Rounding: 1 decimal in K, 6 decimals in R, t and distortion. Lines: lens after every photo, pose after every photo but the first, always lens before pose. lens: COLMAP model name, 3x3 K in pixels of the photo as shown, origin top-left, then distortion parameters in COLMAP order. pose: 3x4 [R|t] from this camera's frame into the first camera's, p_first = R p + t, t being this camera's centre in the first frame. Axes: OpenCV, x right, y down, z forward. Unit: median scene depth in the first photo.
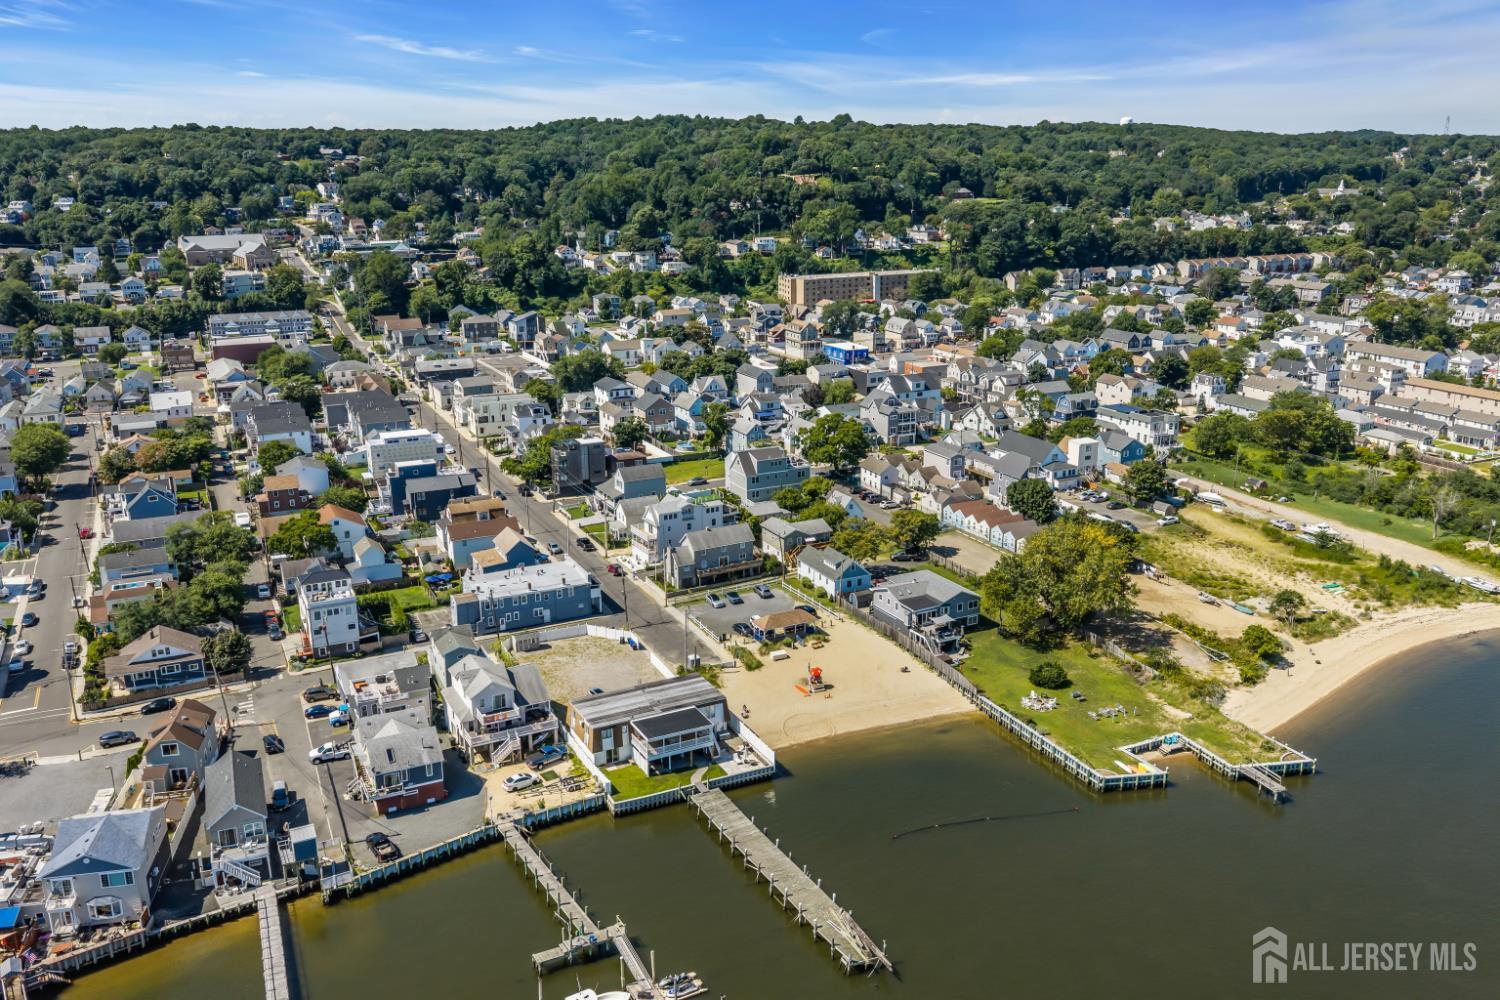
lens RADIAL K [[1238.8, 0, 752.5], [0, 1238.8, 504.5], [0, 0, 1]] dist [0.015192, -0.028265]
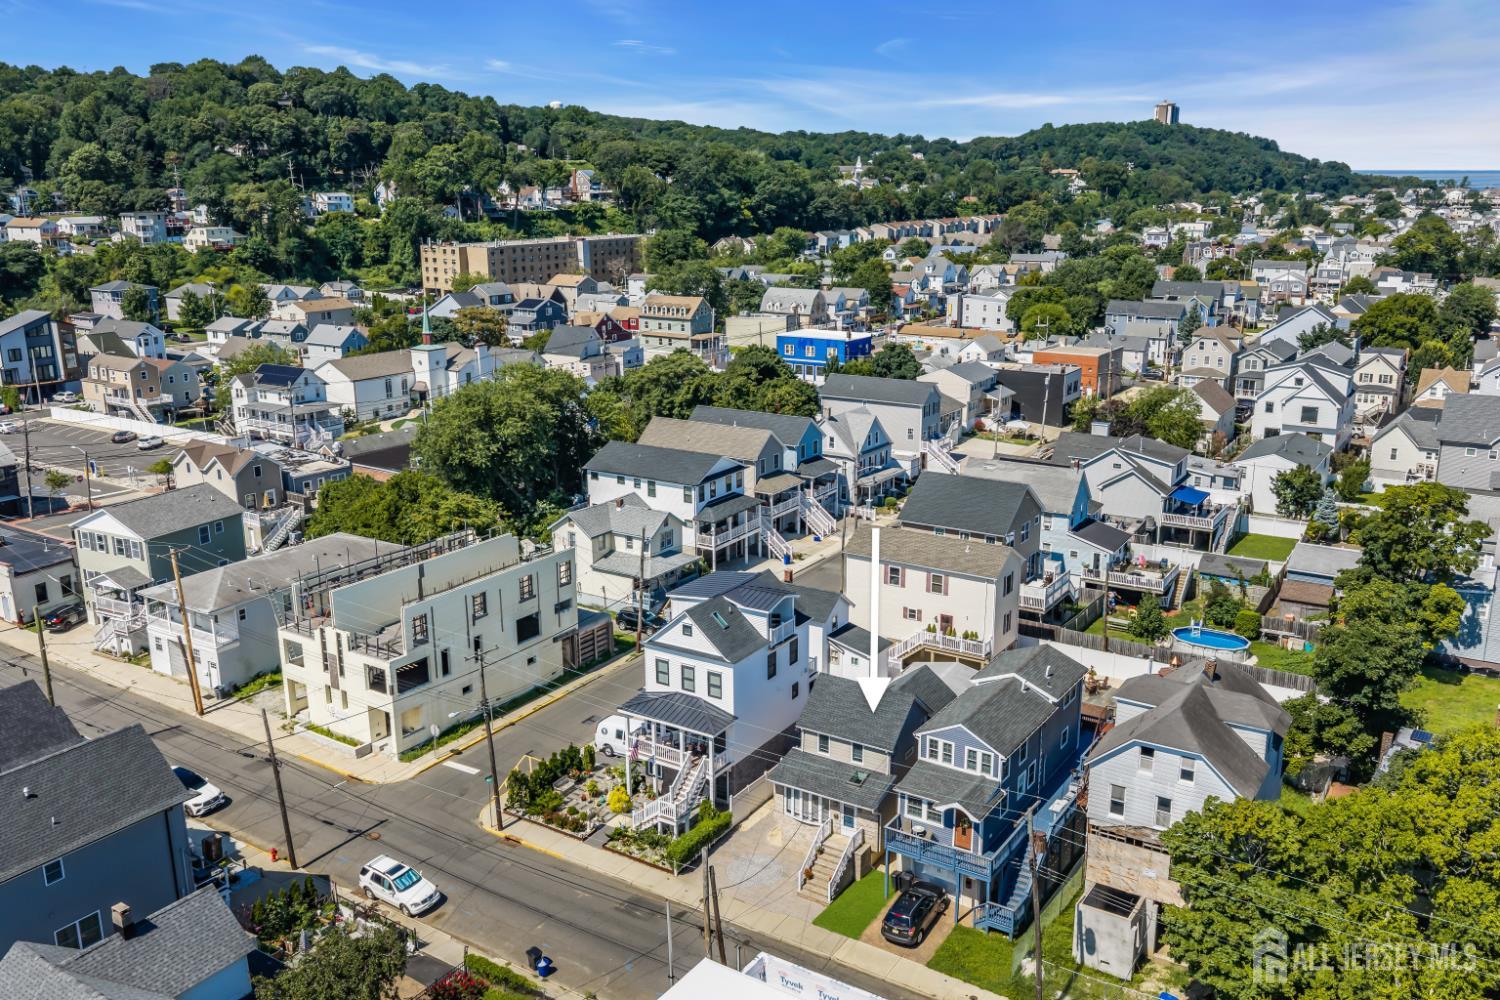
lens RADIAL K [[1238.8, 0, 747.1], [0, 1238.8, 502.0], [0, 0, 1]] dist [0.015192, -0.028265]
pose [[0.852756, -0.129912, 0.505896, -0.159545], [0.142017, 0.989754, 0.014776, -0.054765], [-0.502632, 0.059245, 0.862468, 0.441990]]
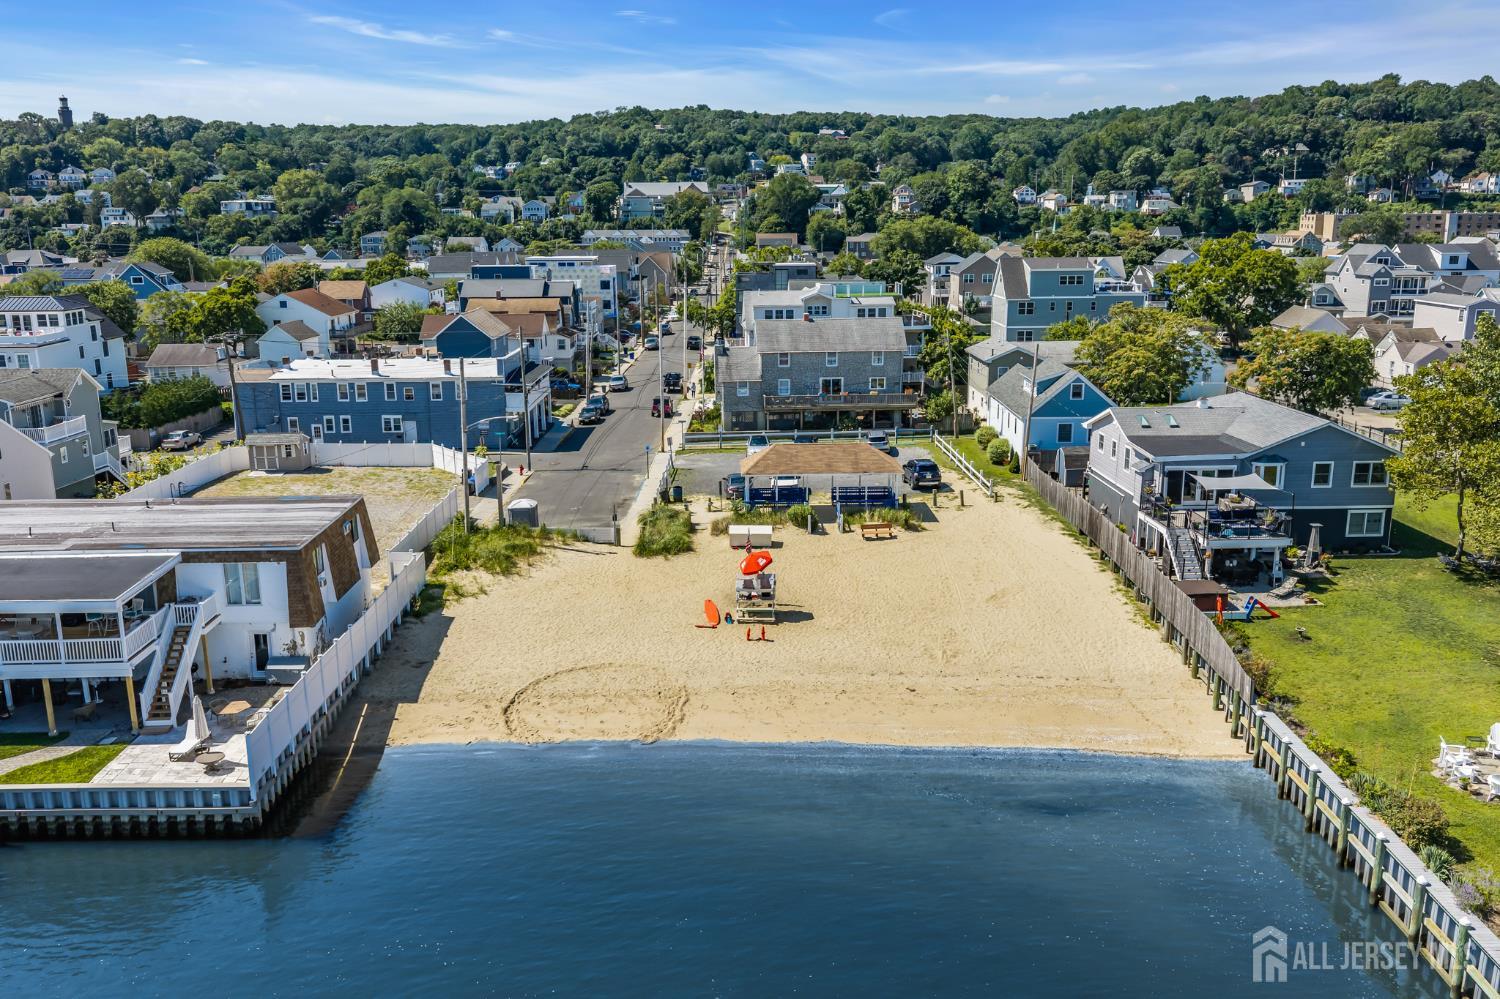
lens RADIAL K [[1238.8, 0, 756.0], [0, 1238.8, 498.8], [0, 0, 1]] dist [0.015192, -0.028265]
pose [[0.901404, 0.096259, -0.422143, 0.057640], [-0.117039, 0.992849, -0.023522, 0.038511], [0.416860, 0.070610, 0.906224, 0.214097]]
